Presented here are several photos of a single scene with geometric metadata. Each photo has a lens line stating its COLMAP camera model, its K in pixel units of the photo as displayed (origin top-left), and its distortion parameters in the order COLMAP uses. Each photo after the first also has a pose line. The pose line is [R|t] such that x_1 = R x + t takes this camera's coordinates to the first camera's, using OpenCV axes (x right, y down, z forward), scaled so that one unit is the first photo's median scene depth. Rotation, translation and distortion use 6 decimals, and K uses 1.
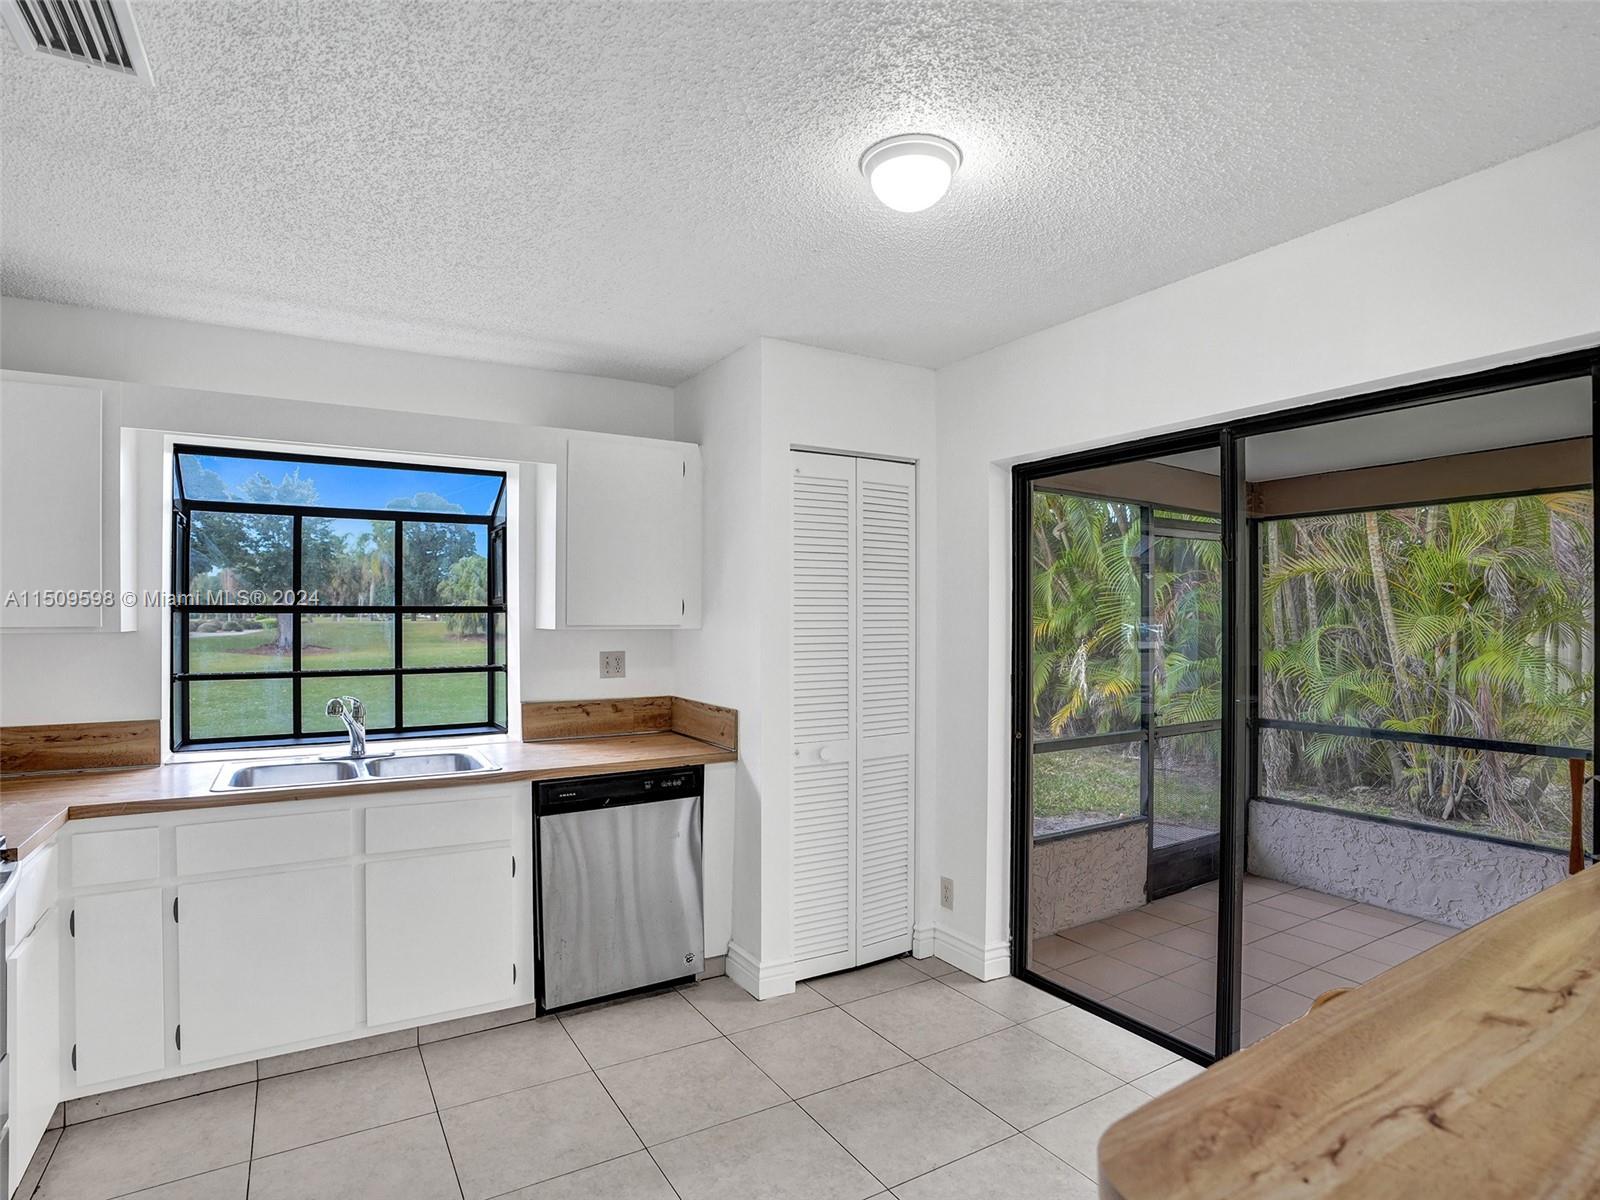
lens RADIAL K [[845.0, 0, 793.7], [0, 845.0, 616.8], [0, 0, 1]] dist [-0.068215, 0.024998]
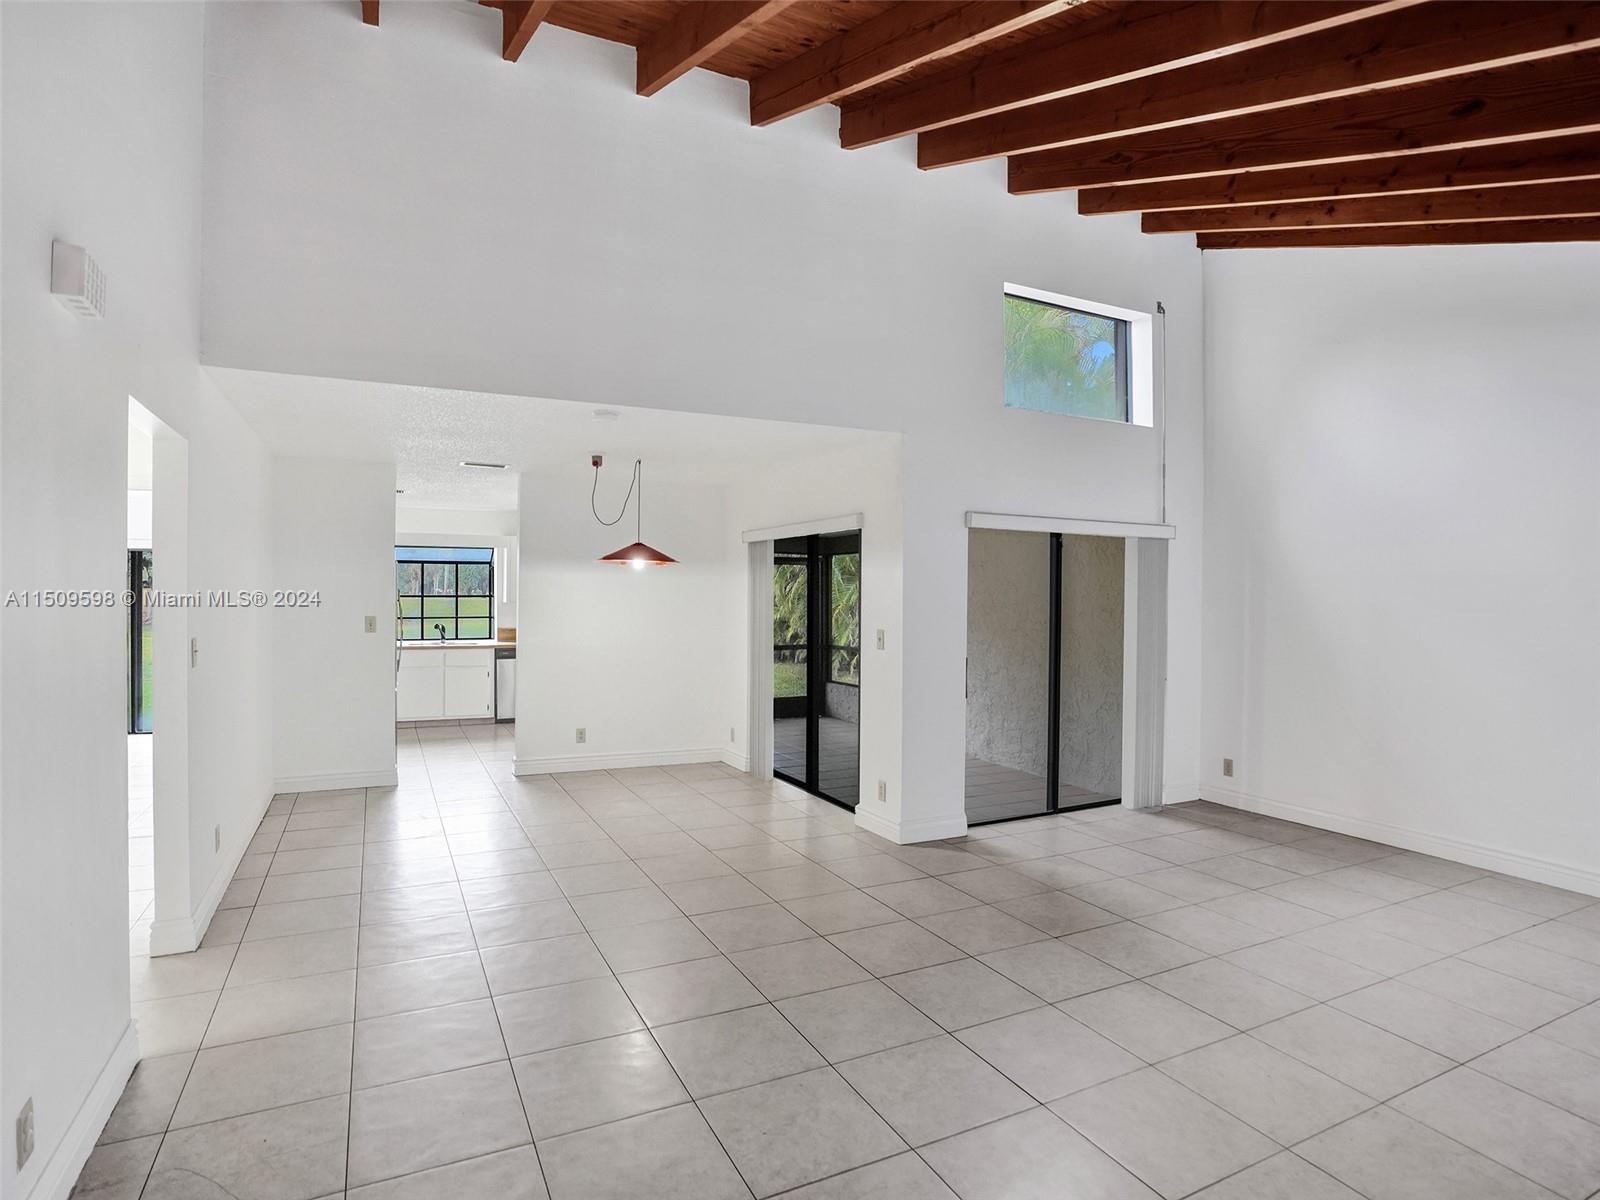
lens RADIAL K [[845.0, 0, 801.1], [0, 845.0, 597.9], [0, 0, 1]] dist [-0.068215, 0.024998]
pose [[0.997422, 0.006946, -0.071423, 1.030978], [-0.006799, 0.999974, 0.002294, -0.018058], [0.071437, -0.001802, 0.997443, -2.016577]]
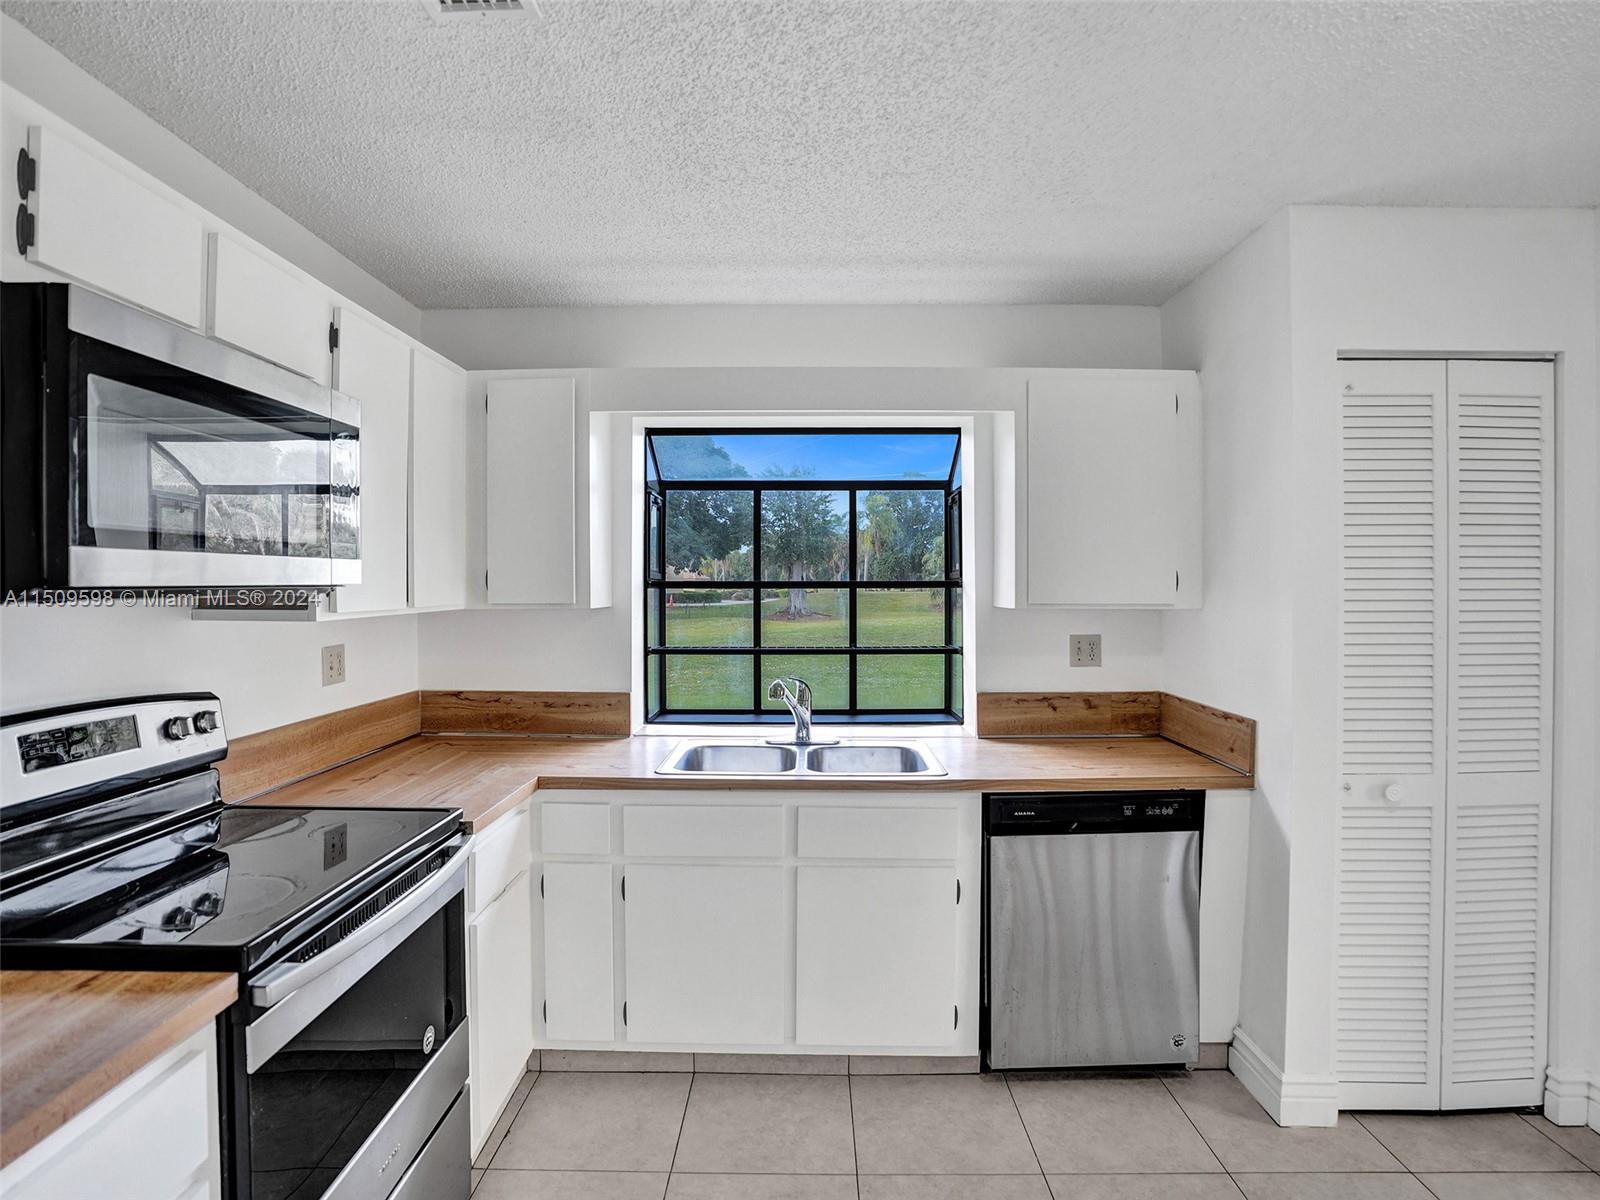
lens RADIAL K [[845.0, 0, 798.6], [0, 845.0, 591.2], [0, 0, 1]] dist [-0.068215, 0.024998]
pose [[0.852820, 0.003258, -0.522195, -0.030257], [0.000395, 0.999976, 0.006885, -0.008835], [0.522205, -0.006077, 0.852798, 0.177926]]
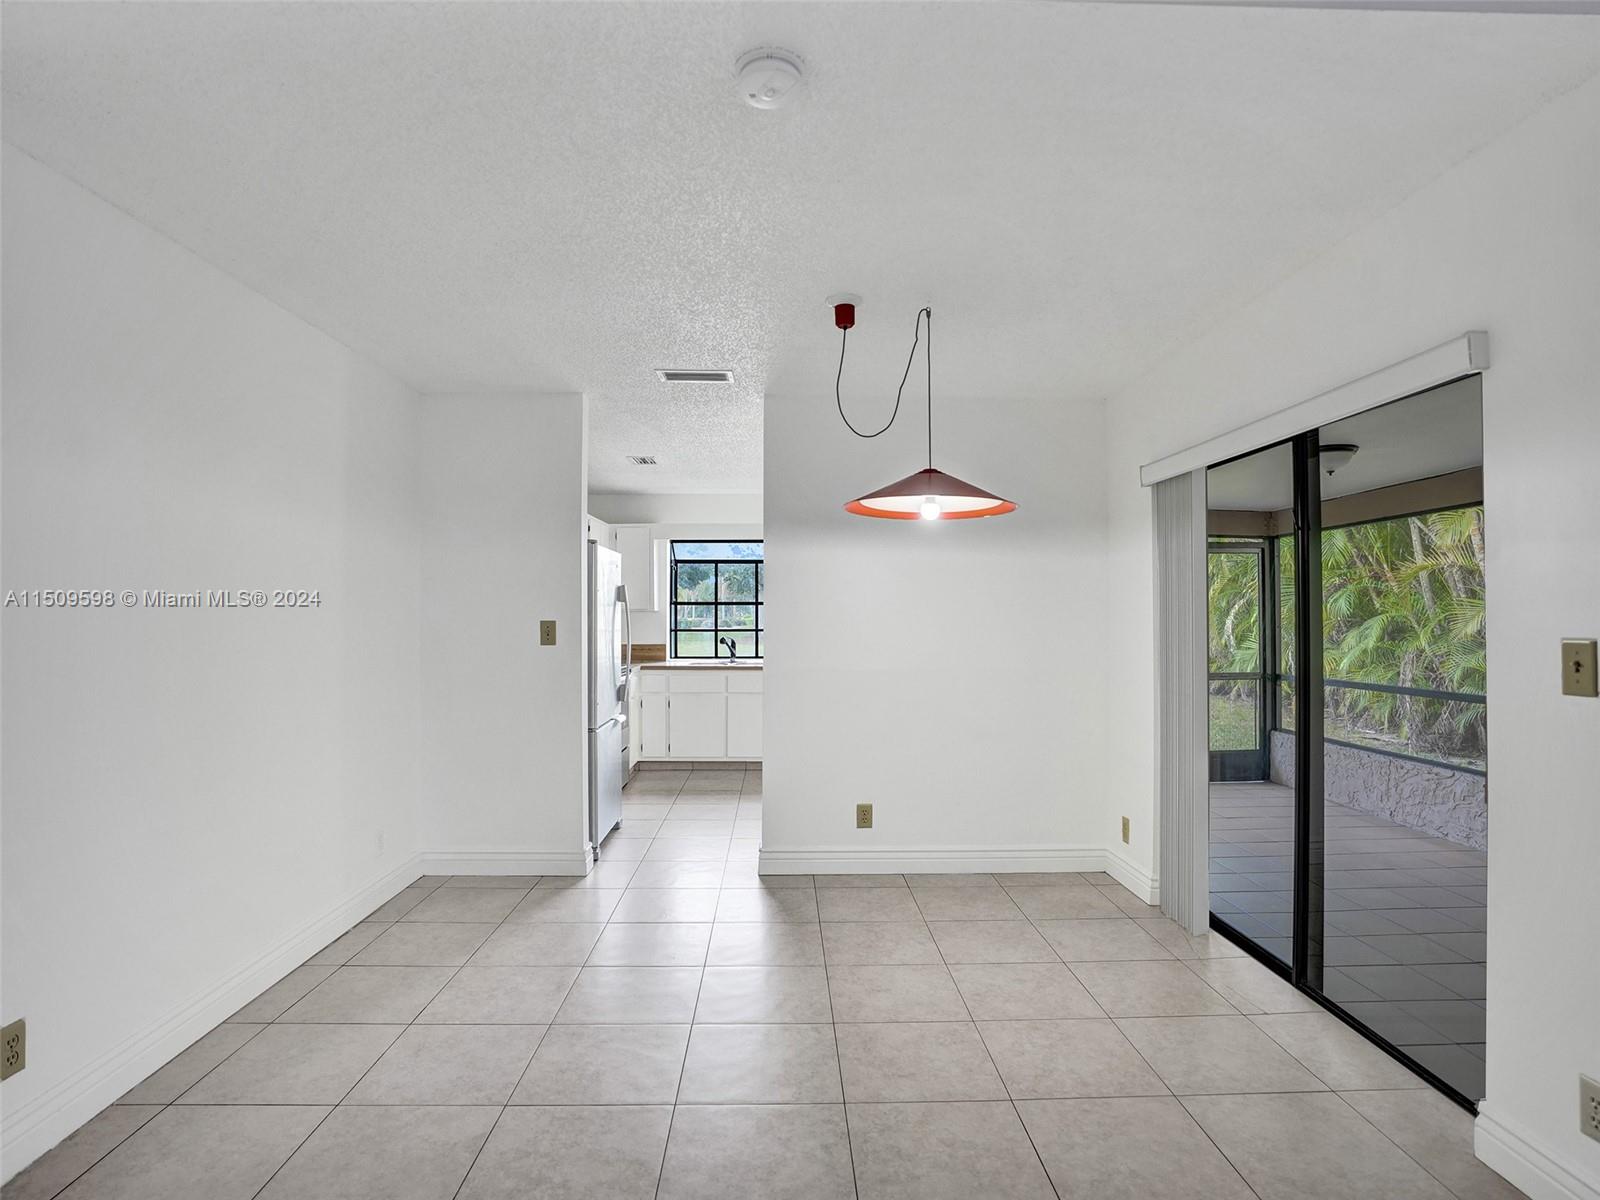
lens RADIAL K [[845.0, 0, 801.1], [0, 845.0, 604.2], [0, 0, 1]] dist [-0.068215, 0.024998]
pose [[0.870904, -0.009448, -0.491362, 0.876897], [0.002675, 0.999891, -0.014486, 0.031336], [0.491445, 0.011302, 0.870835, -1.079336]]
